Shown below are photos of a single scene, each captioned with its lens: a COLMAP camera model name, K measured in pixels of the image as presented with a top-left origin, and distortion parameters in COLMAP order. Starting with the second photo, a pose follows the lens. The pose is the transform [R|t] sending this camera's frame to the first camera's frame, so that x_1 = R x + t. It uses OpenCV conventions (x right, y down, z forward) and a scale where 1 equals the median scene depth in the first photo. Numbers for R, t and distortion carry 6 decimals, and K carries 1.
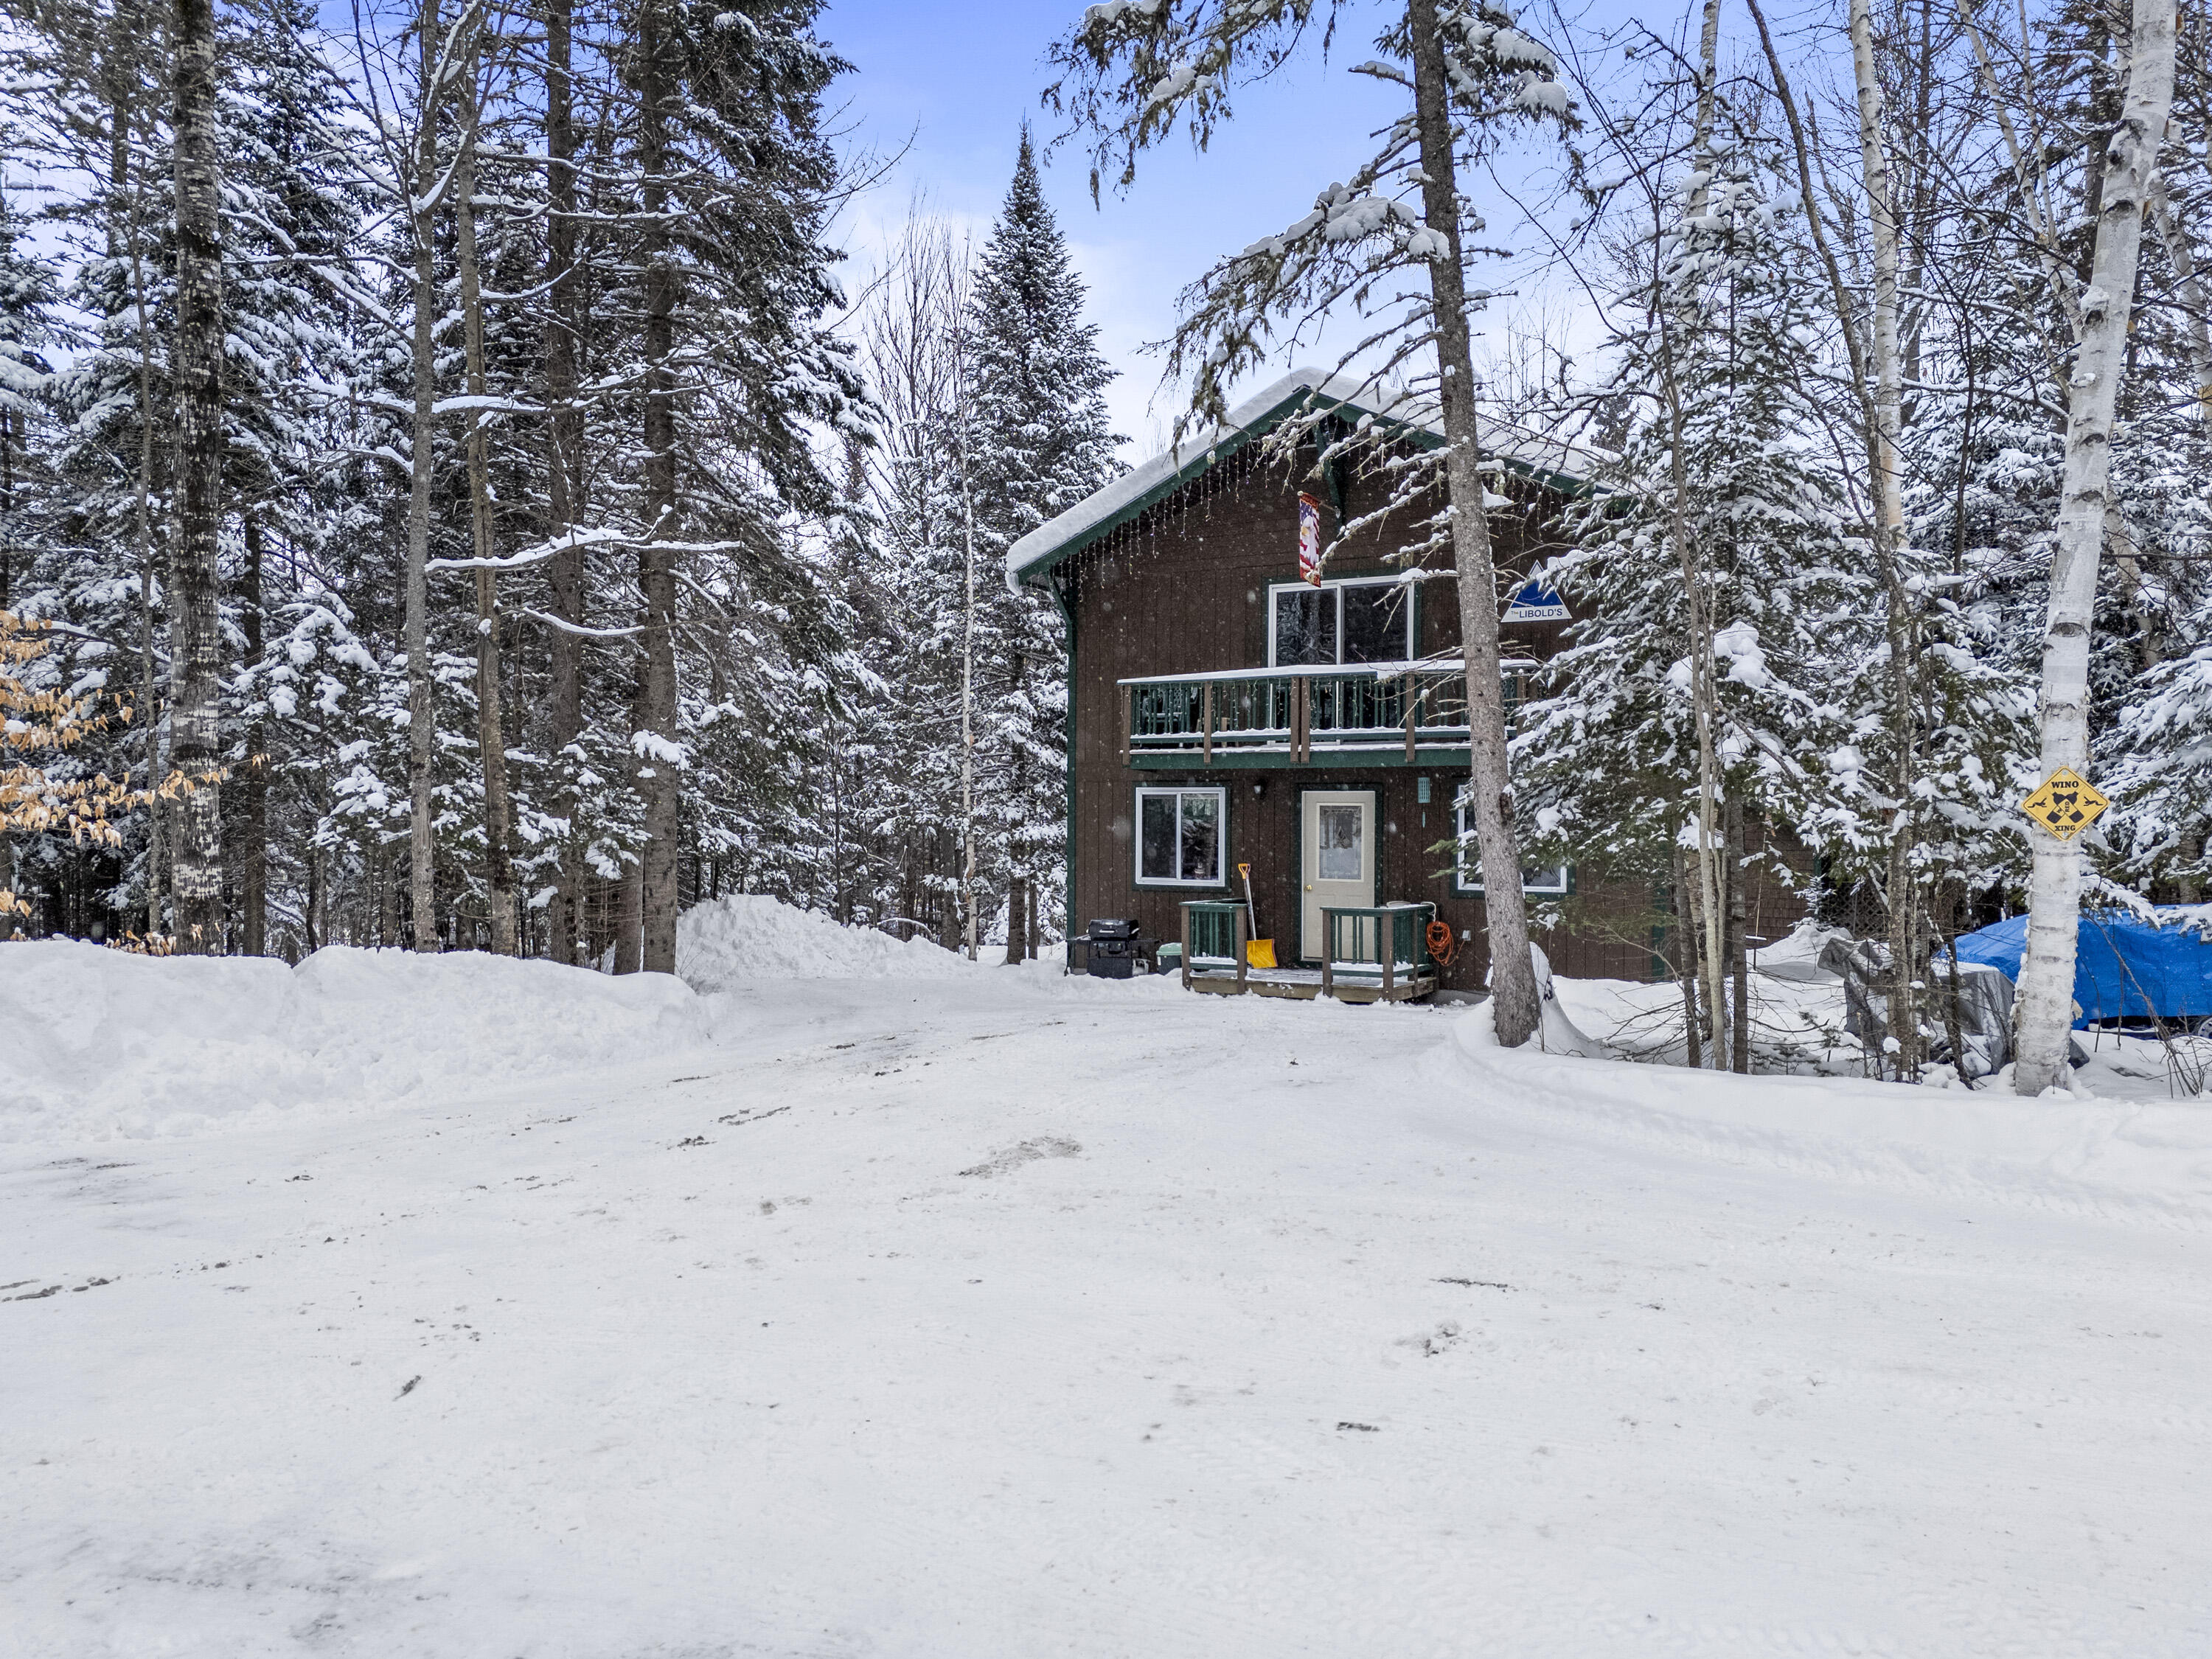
lens RADIAL K [[1615.5, 0, 1083.4], [0, 1615.5, 829.9], [0, 0, 1]] dist [0.064508, -0.050166]
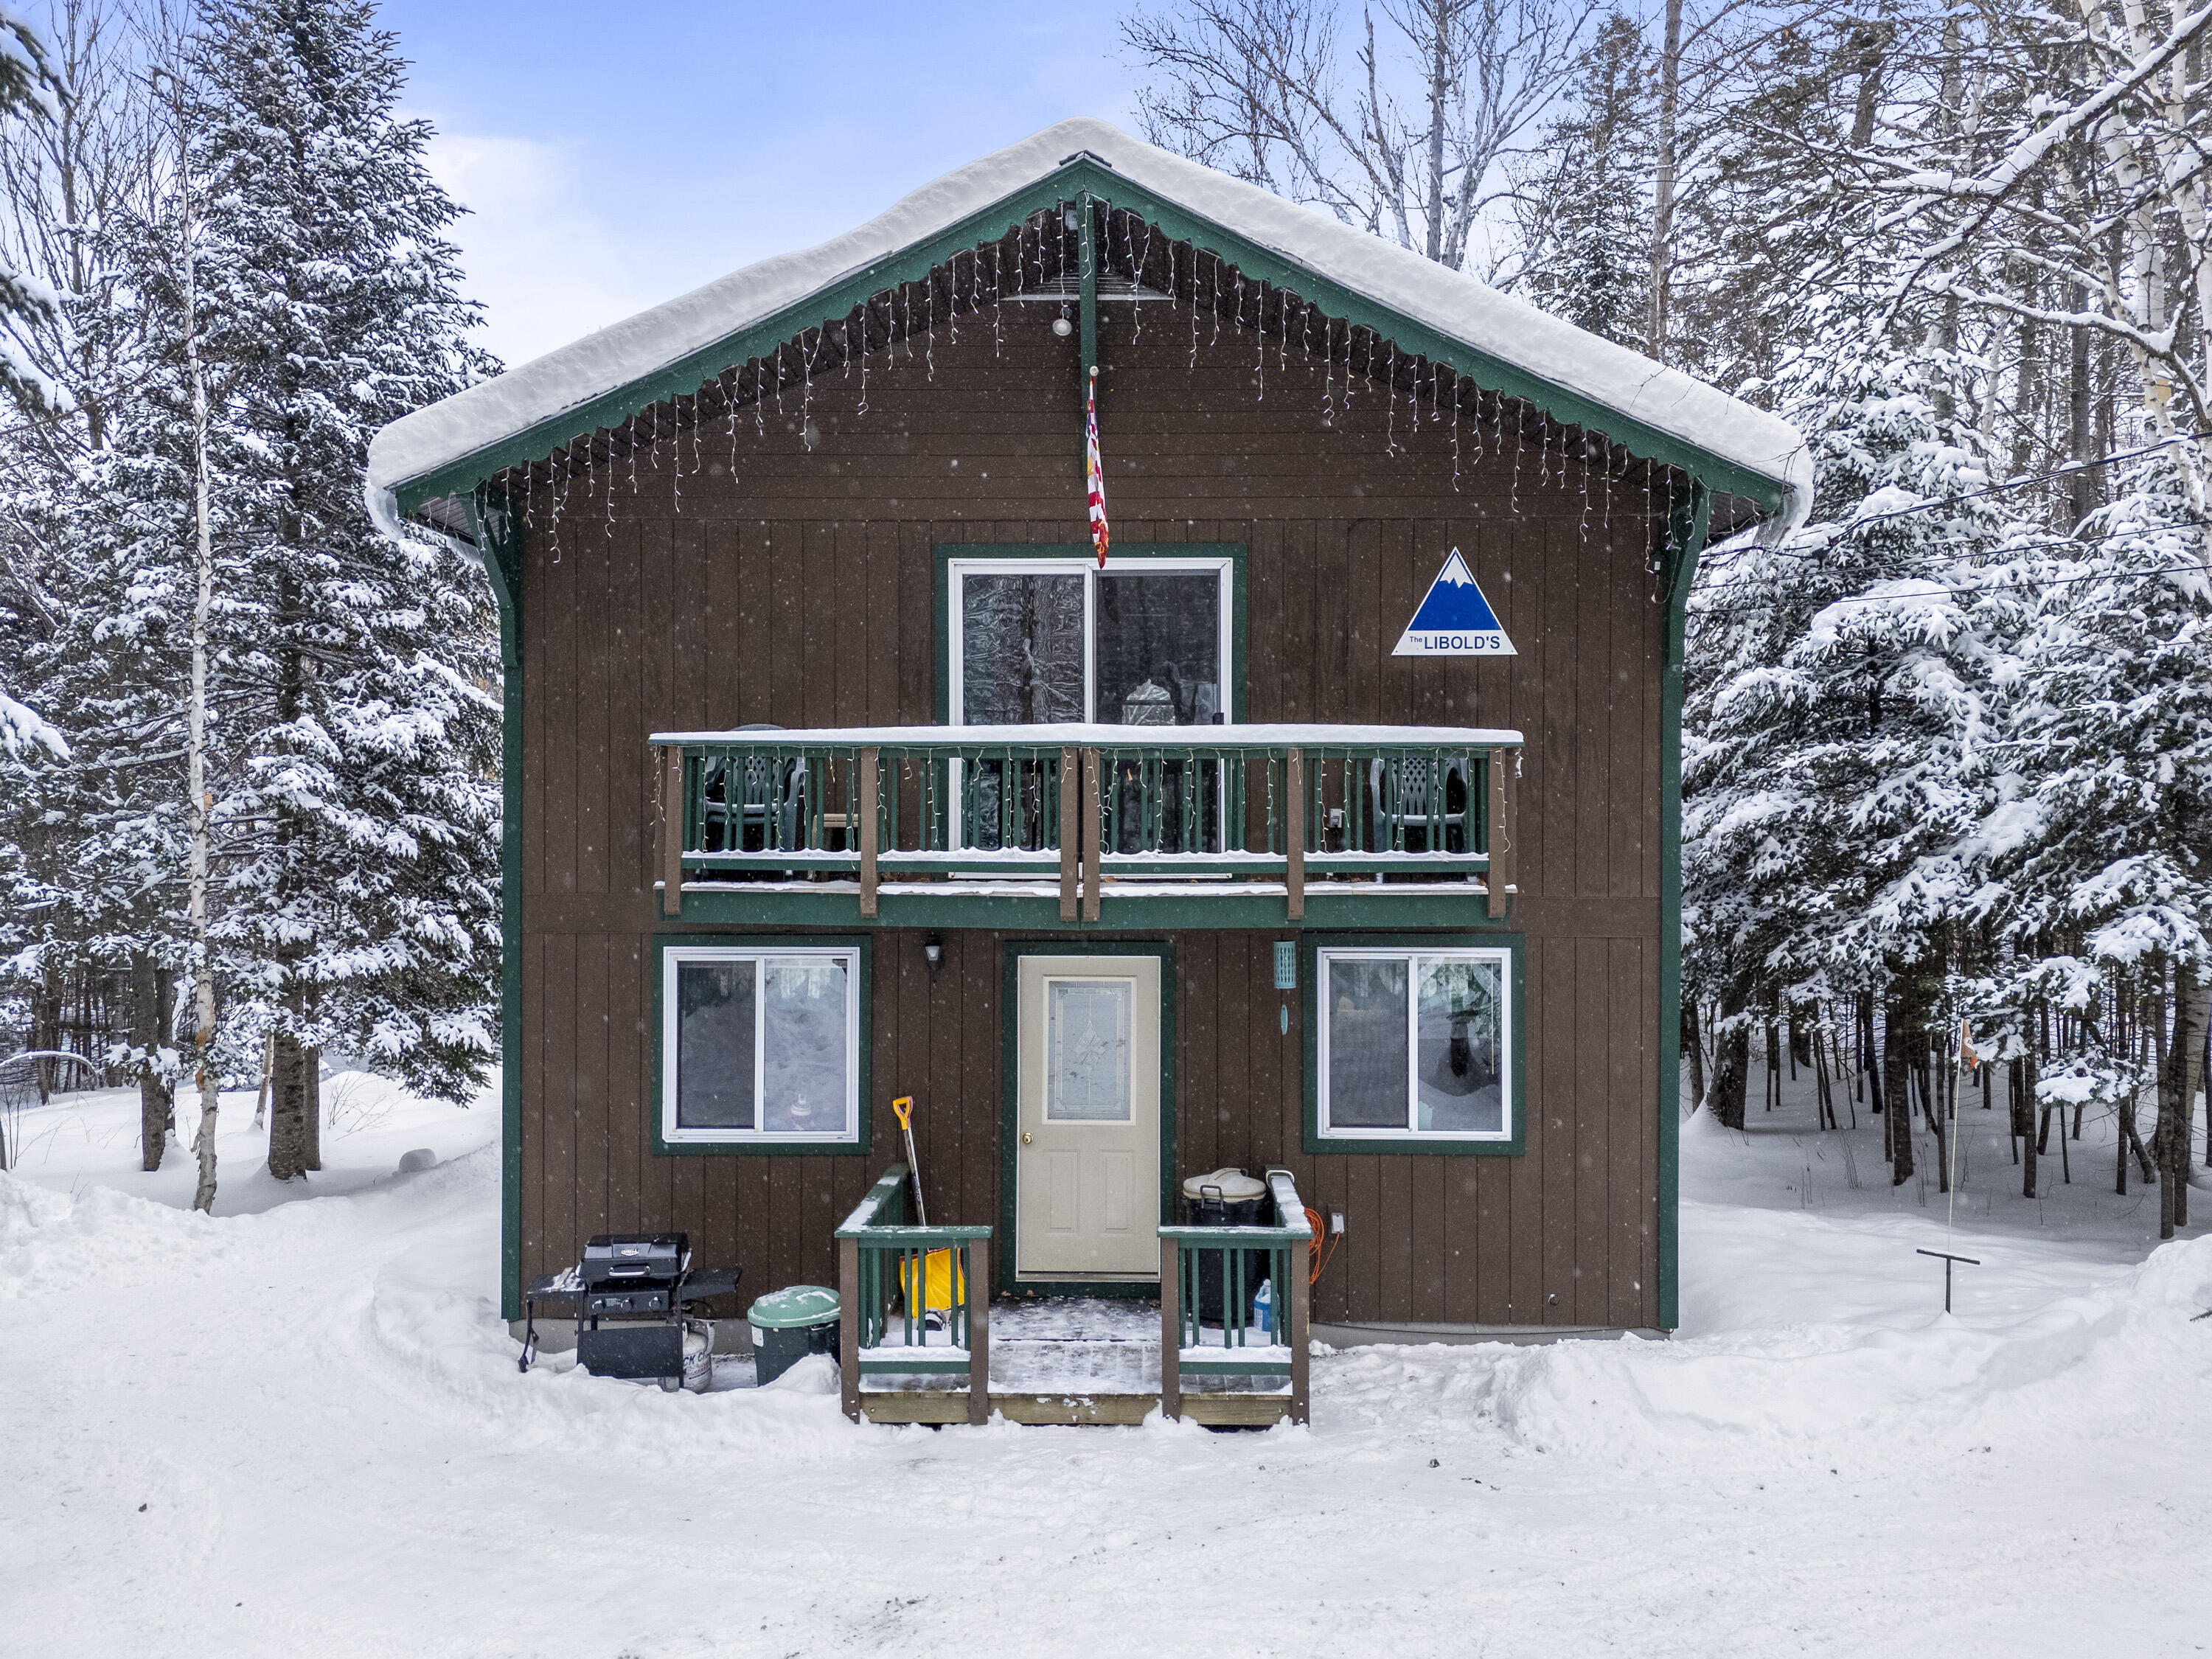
lens RADIAL K [[1615.5, 0, 1118.6], [0, 1615.5, 824.6], [0, 0, 1]] dist [0.064508, -0.050166]
pose [[0.886991, -0.002983, 0.461777, -0.052623], [0.005670, 0.999974, -0.004431, -0.043589], [-0.461752, 0.006549, 0.886985, 0.354209]]
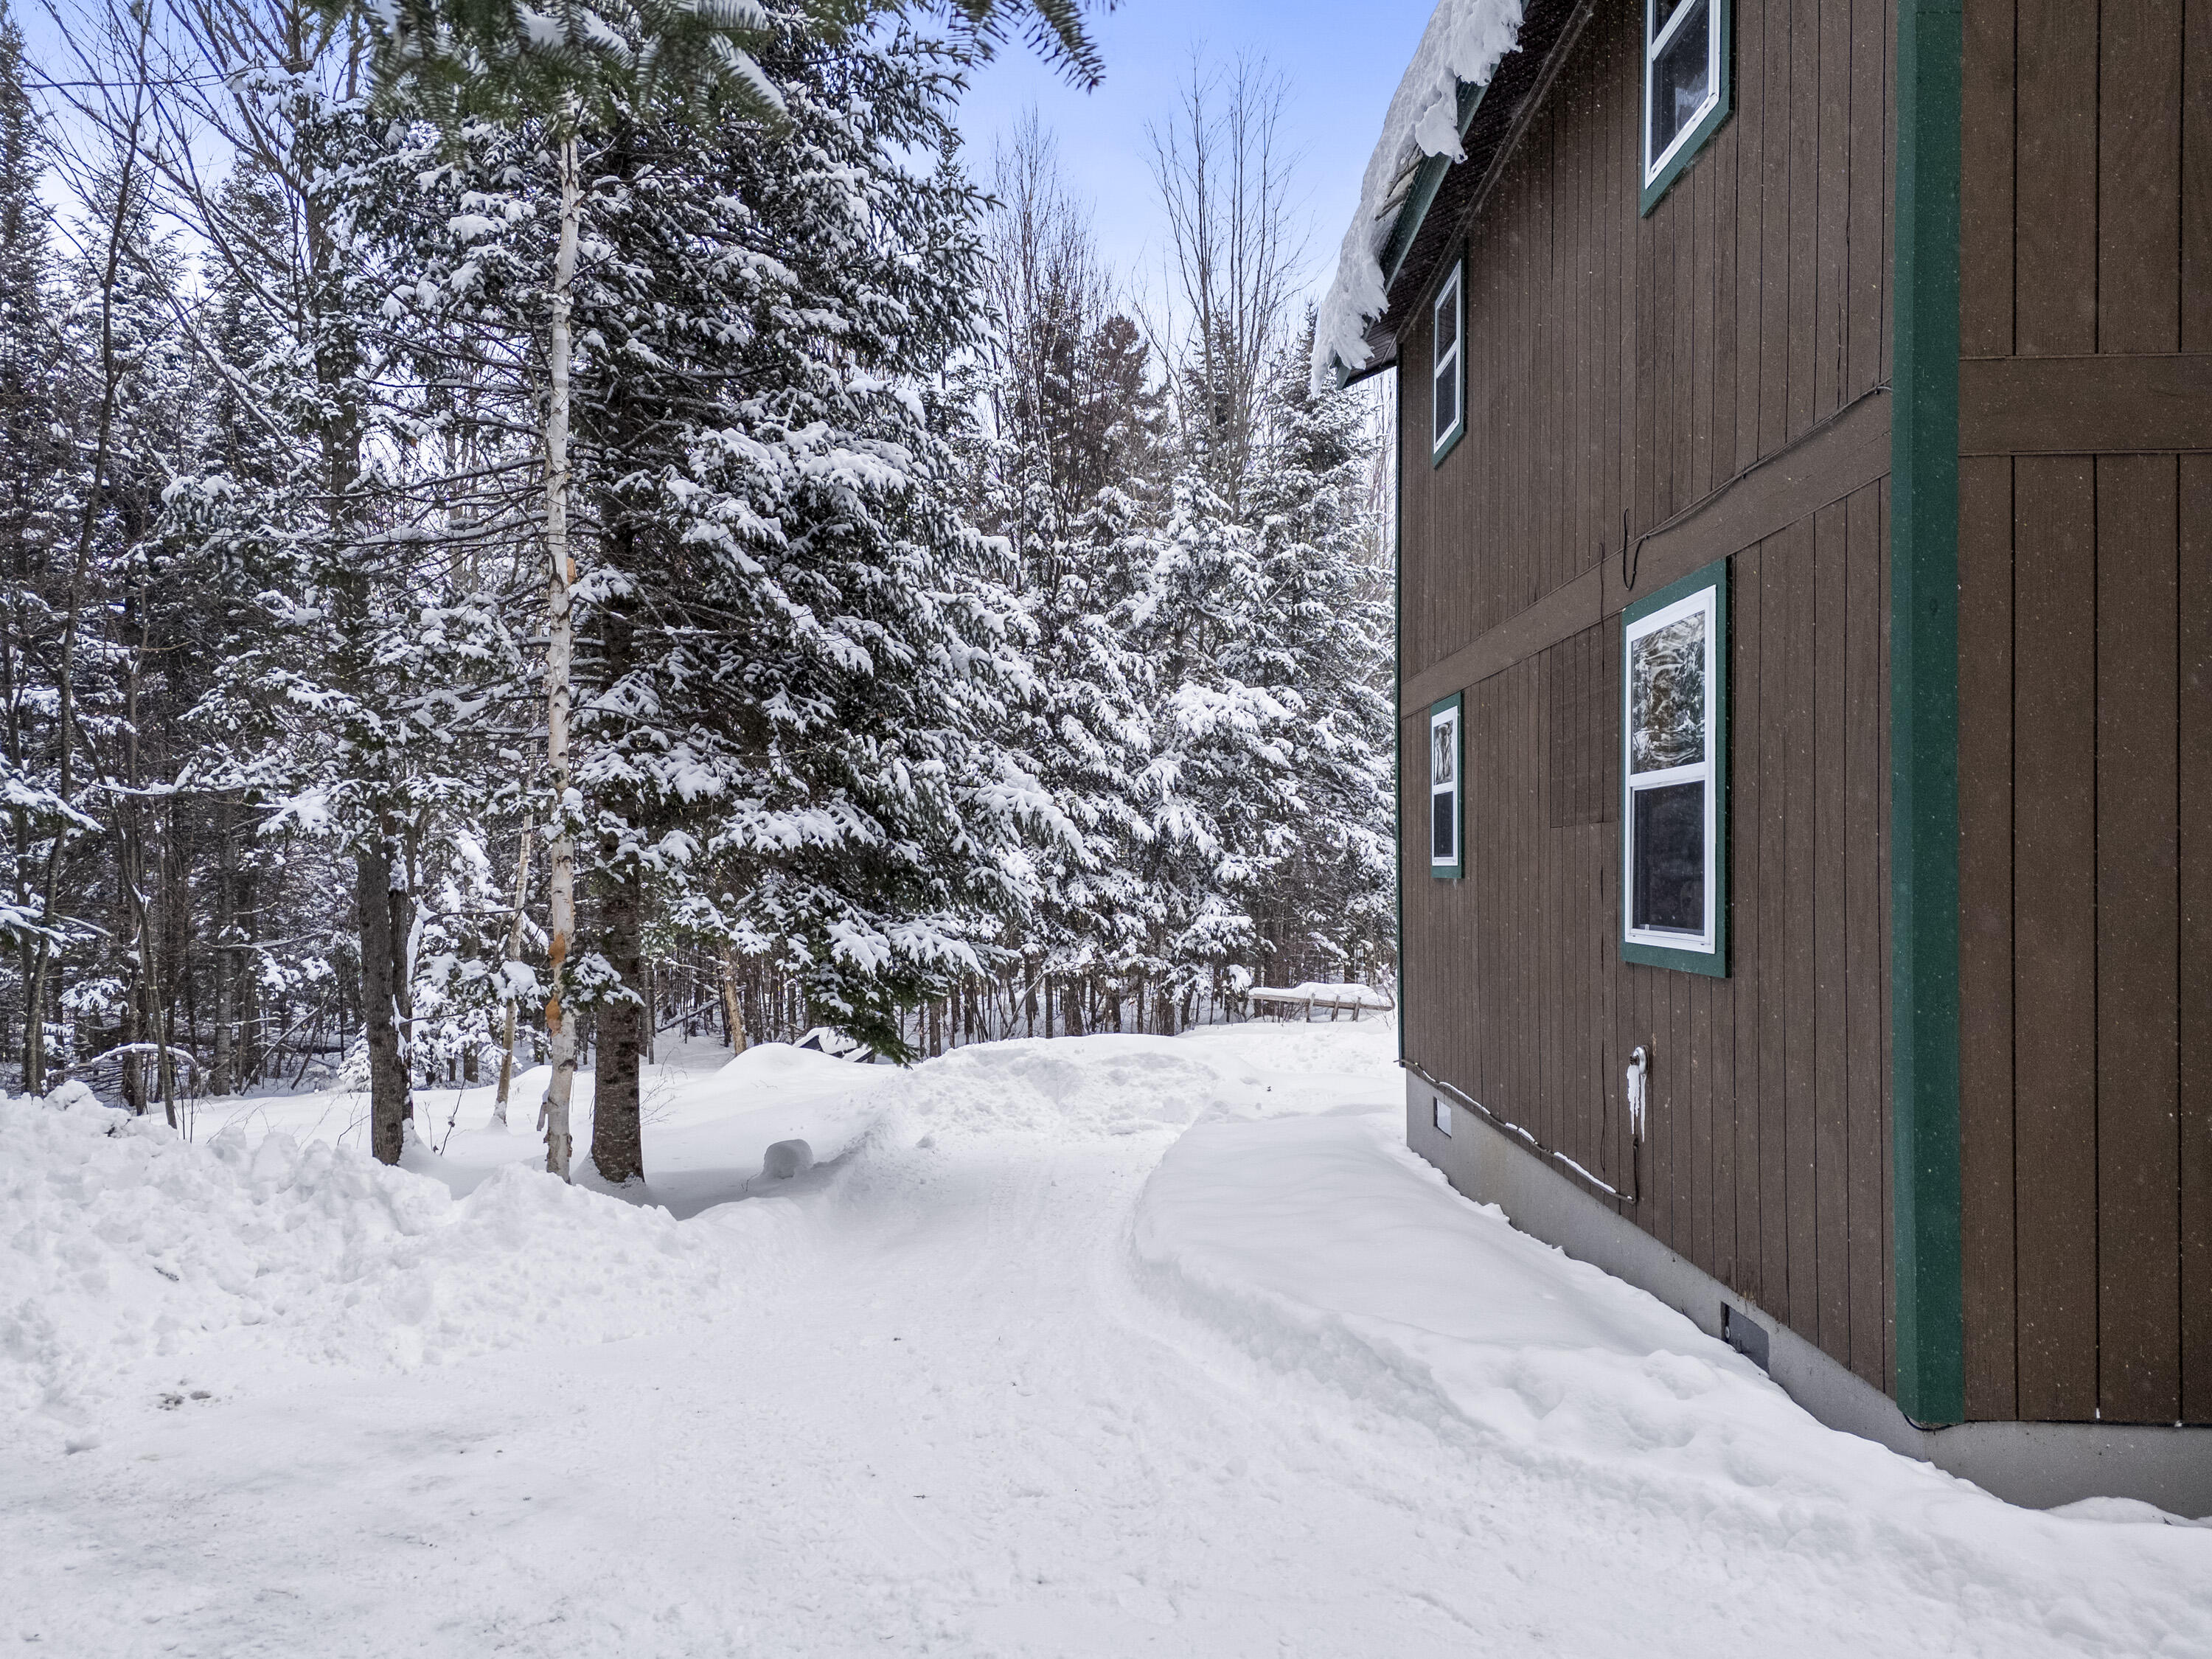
lens RADIAL K [[1615.5, 0, 1092.8], [0, 1615.5, 867.9], [0, 0, 1]] dist [0.064508, -0.050166]
pose [[0.882119, -0.009225, 0.470936, -0.139503], [0.014680, 0.999861, -0.007912, 0.014489], [-0.470798, 0.013892, 0.882132, 0.643045]]
